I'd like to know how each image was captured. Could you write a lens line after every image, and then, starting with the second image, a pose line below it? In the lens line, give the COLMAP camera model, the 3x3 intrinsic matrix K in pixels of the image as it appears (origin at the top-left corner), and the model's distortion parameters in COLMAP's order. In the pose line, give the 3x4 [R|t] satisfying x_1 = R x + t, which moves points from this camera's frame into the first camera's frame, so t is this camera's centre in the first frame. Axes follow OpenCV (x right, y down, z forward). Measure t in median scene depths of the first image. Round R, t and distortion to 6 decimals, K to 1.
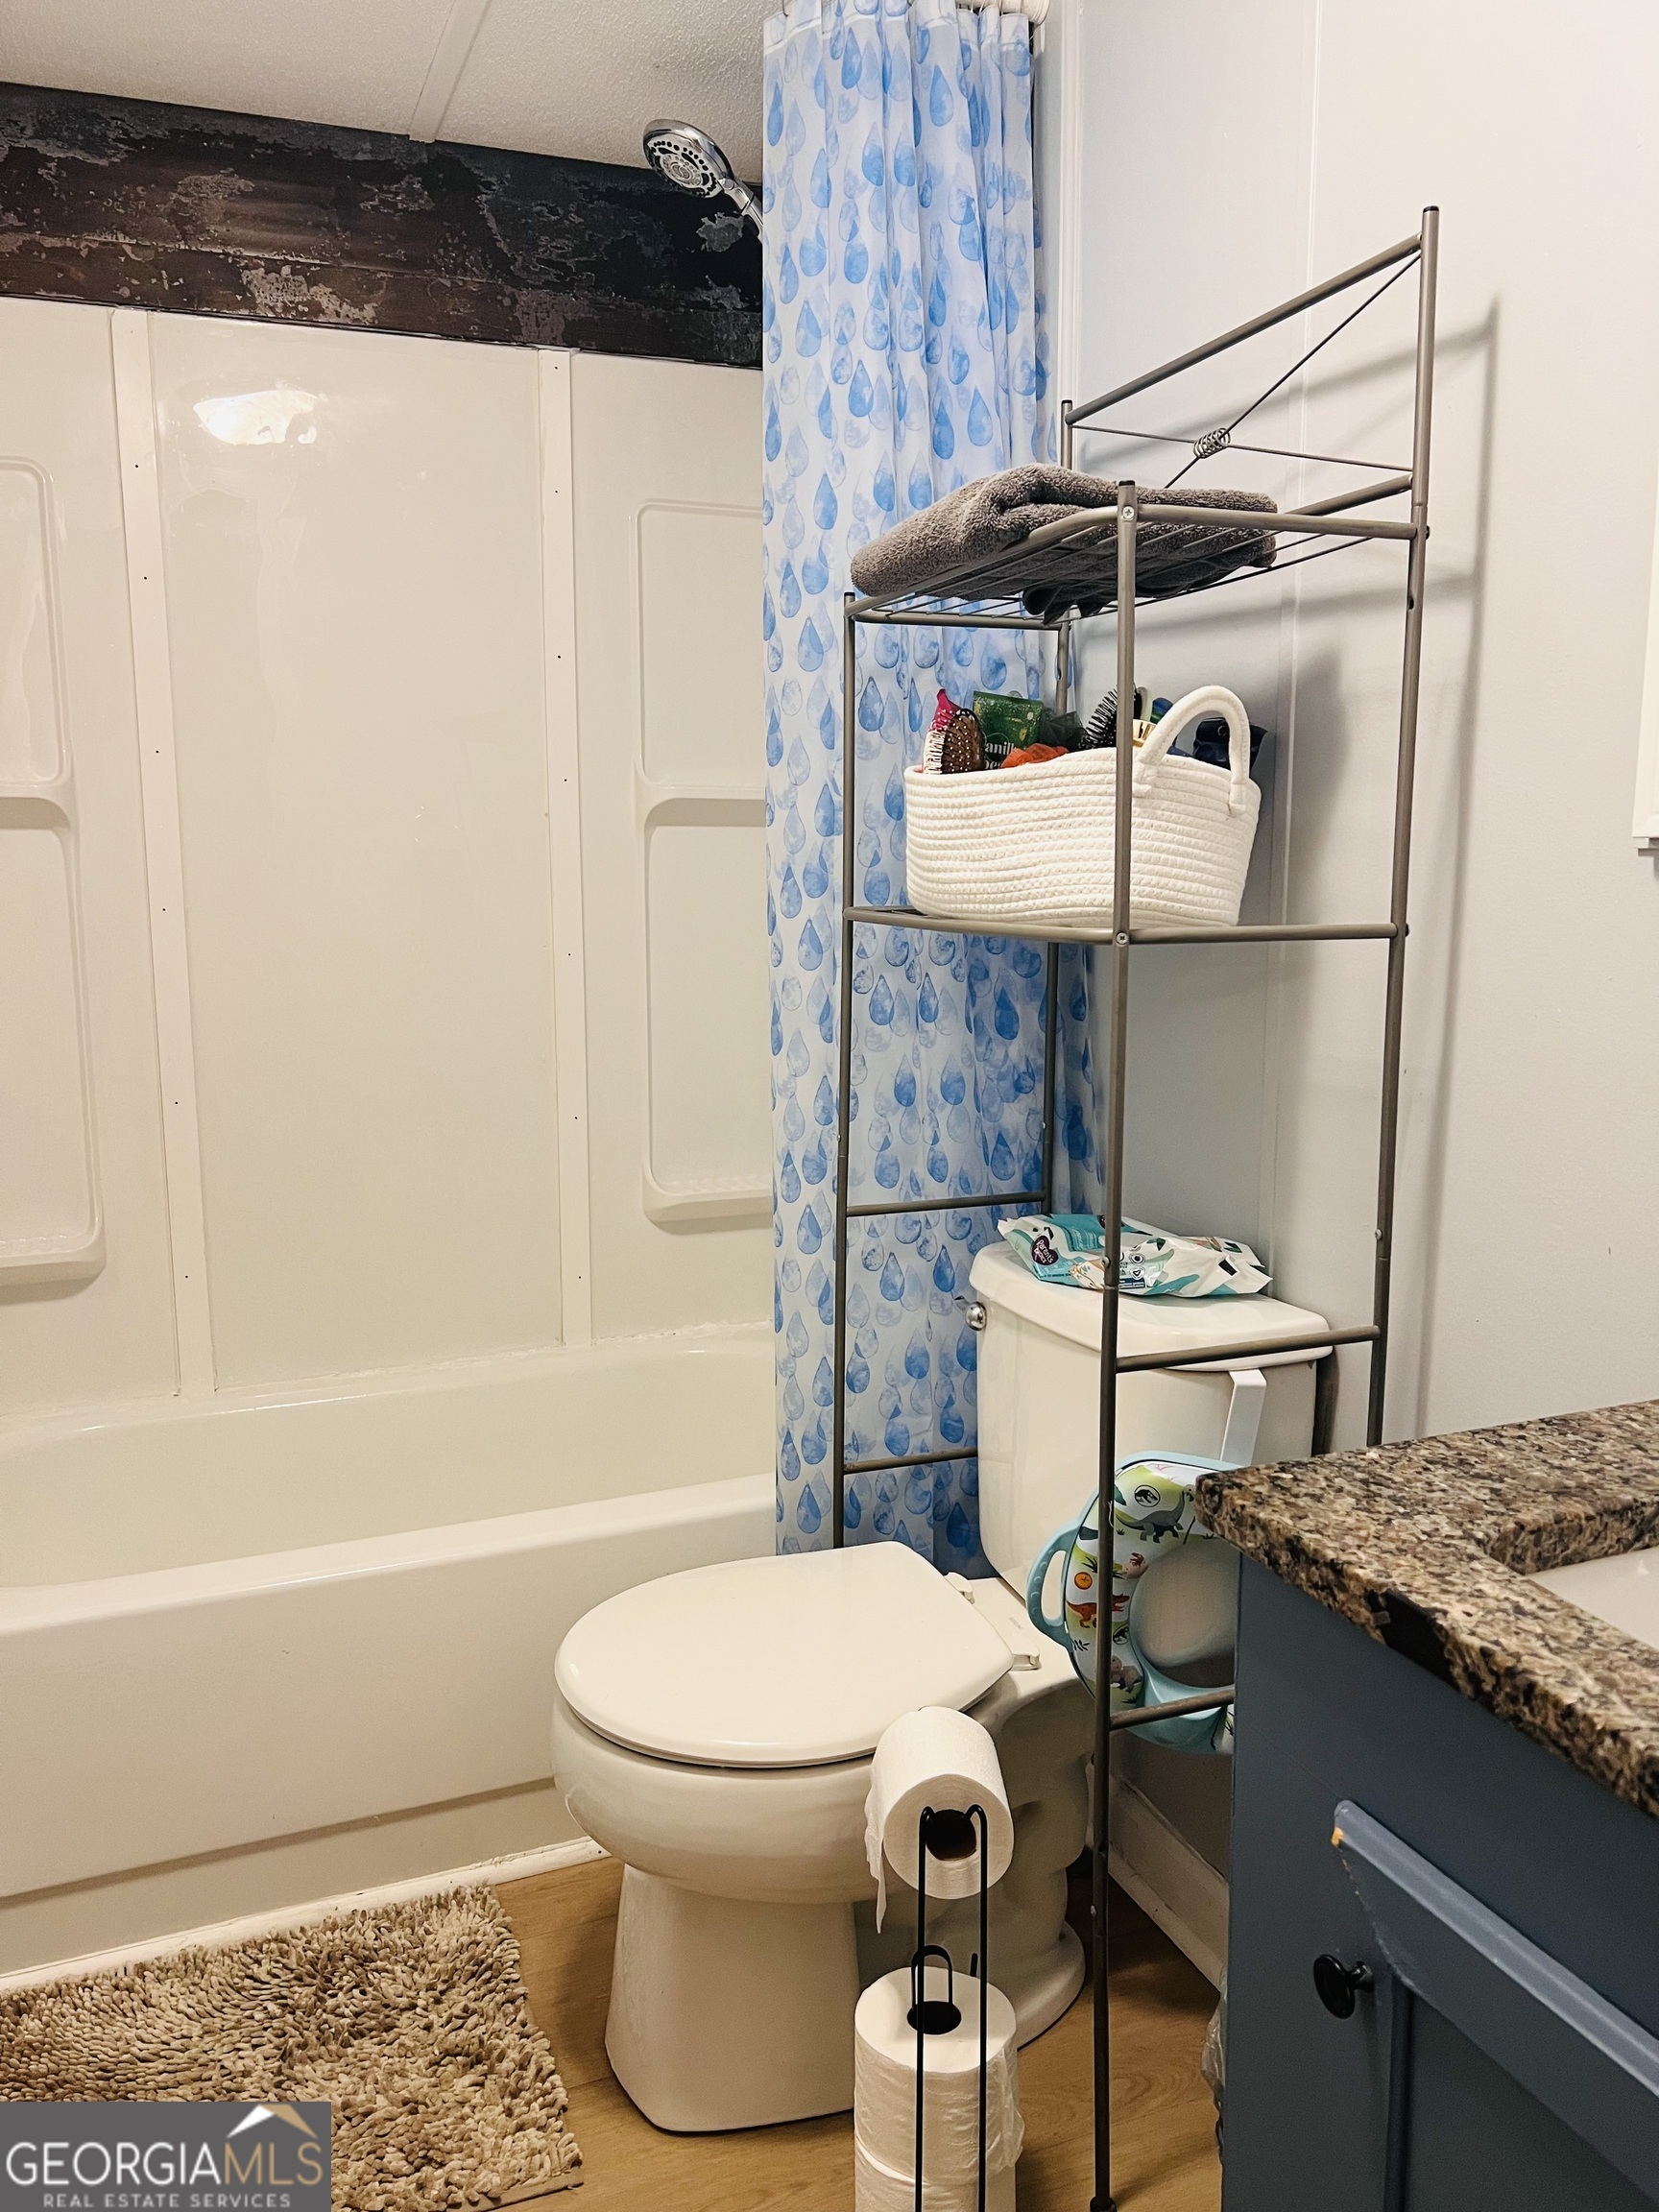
lens RADIAL K [[1673.3, 0, 829.5], [0, 1673.3, 1106.0], [0, 0, 1]] dist [0.007059, -0.006221]
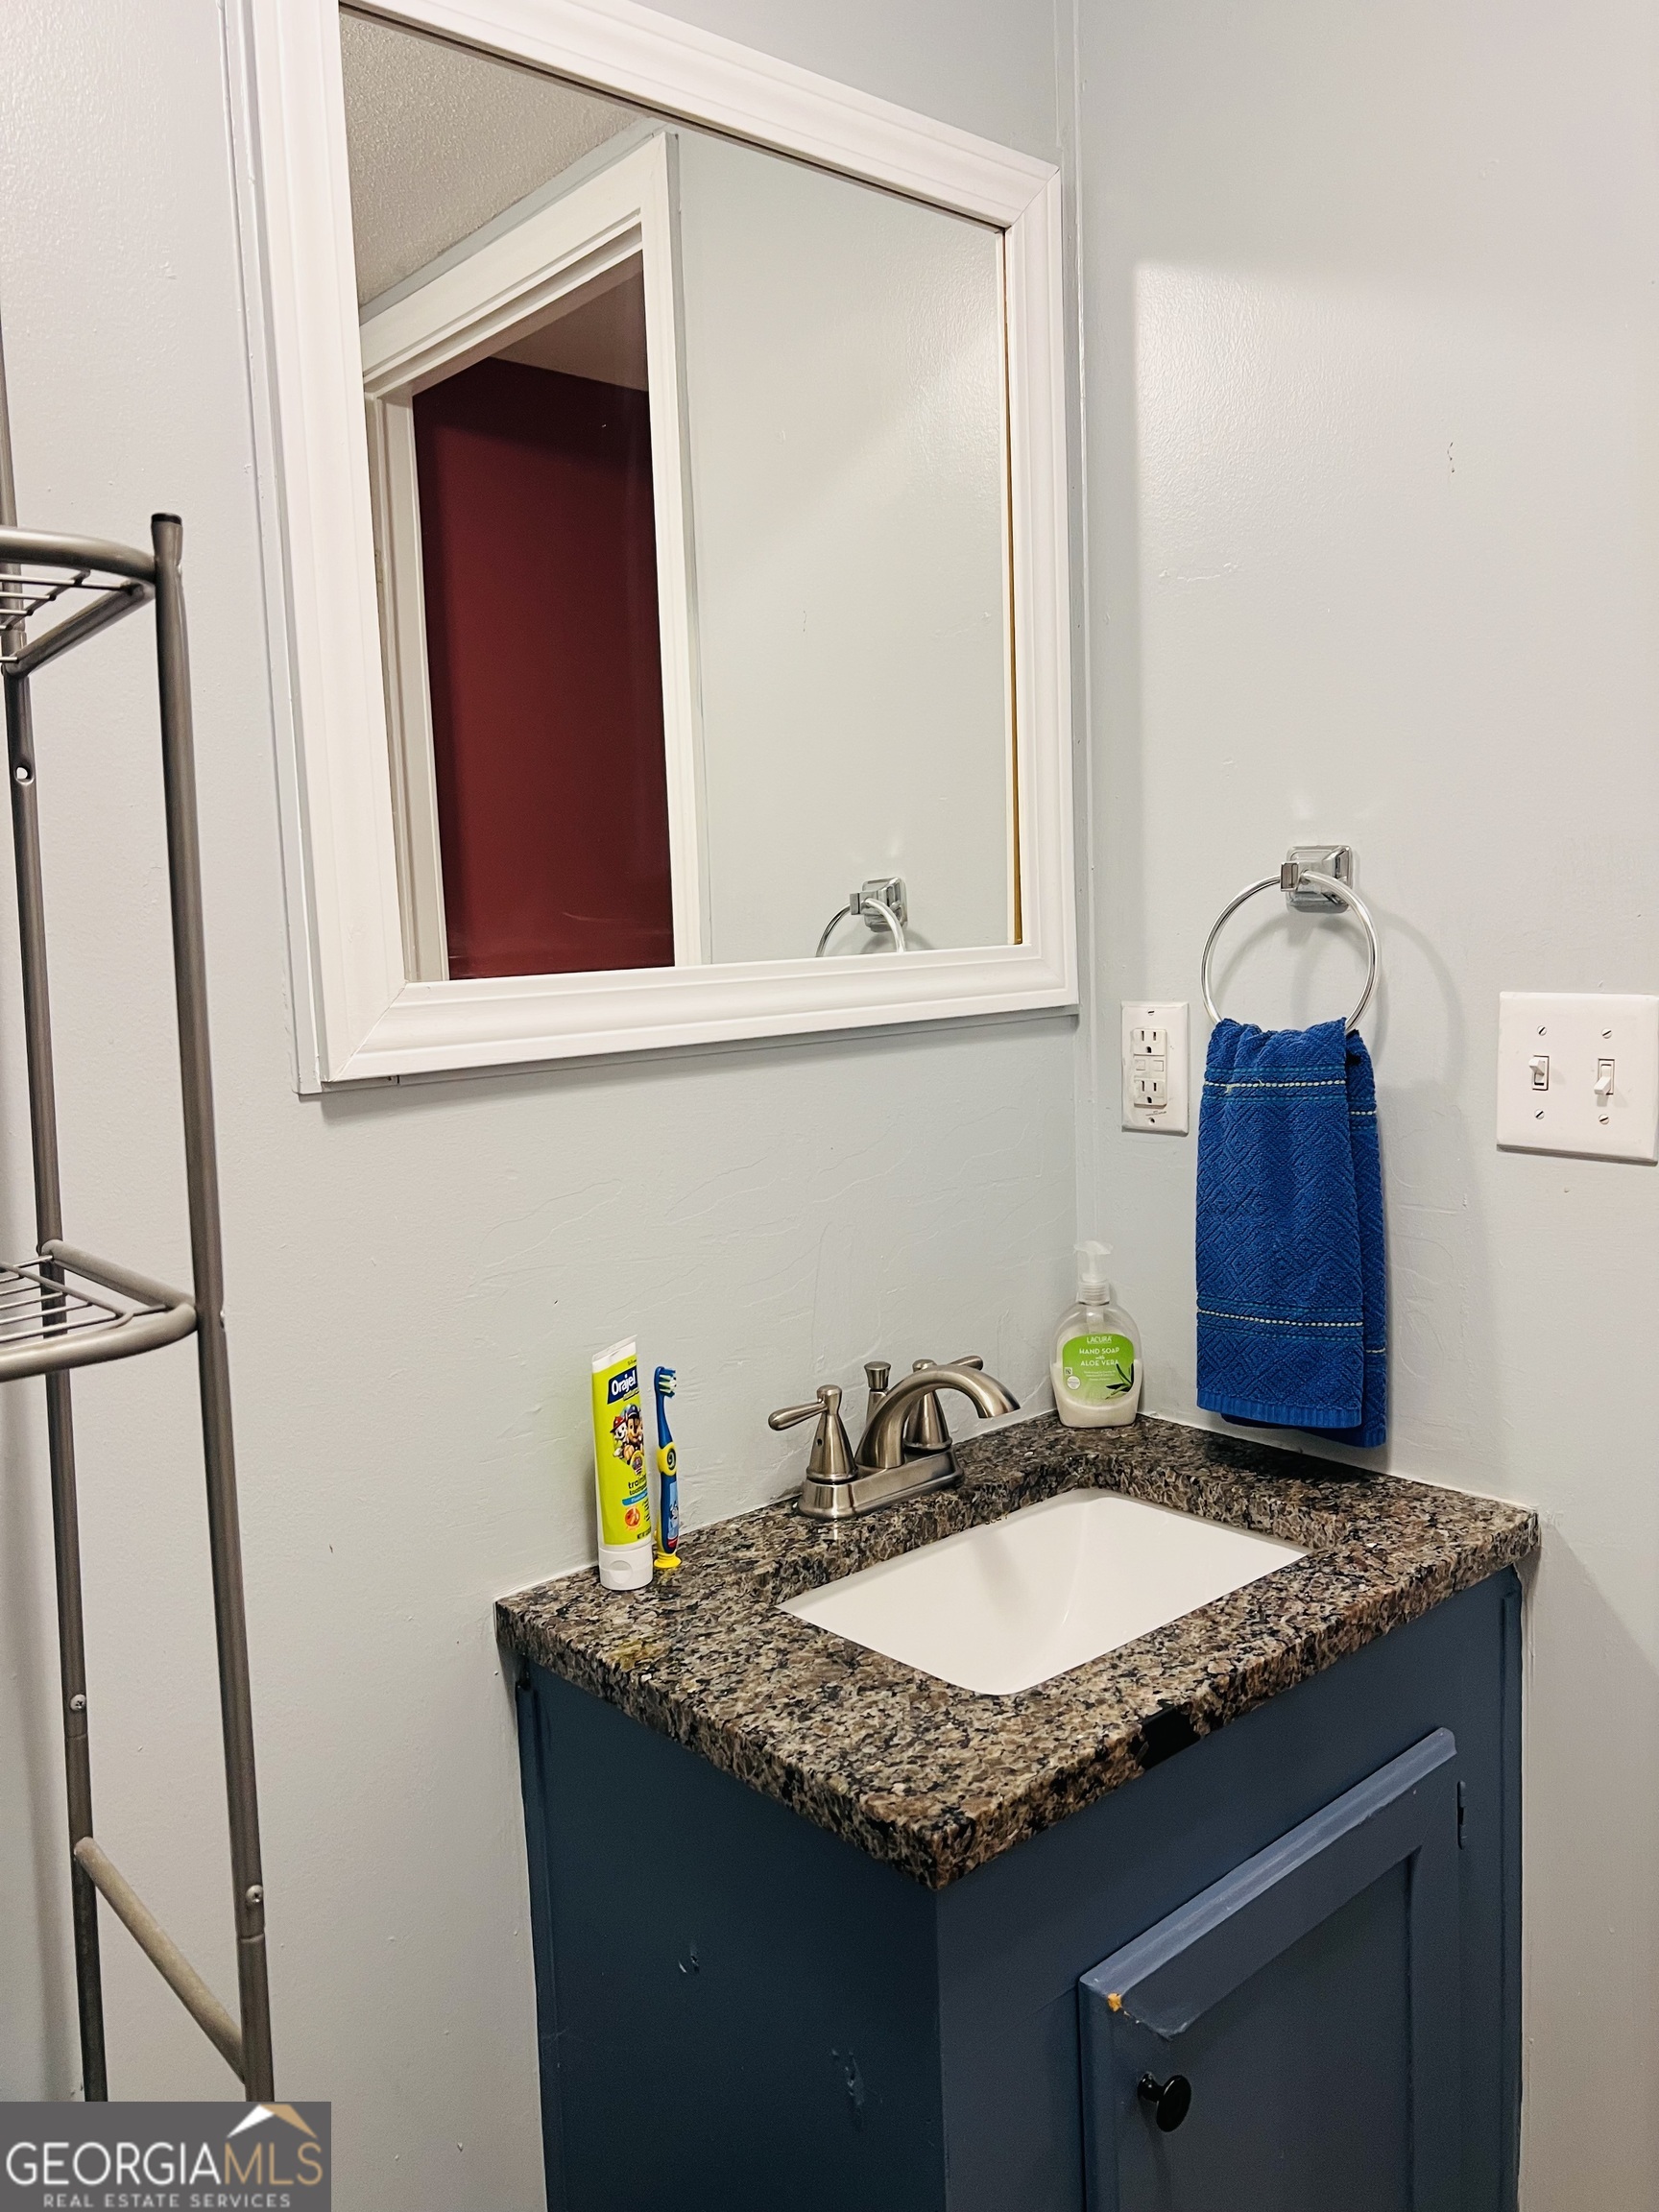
lens RADIAL K [[1673.3, 0, 829.5], [0, 1673.3, 1106.0], [0, 0, 1]] dist [0.007059, -0.006221]
pose [[-0.321768, -0.085116, 0.942985, -0.571289], [0.196293, 0.968316, 0.154382, -0.299372], [-0.926248, 0.234776, -0.294865, 1.311039]]
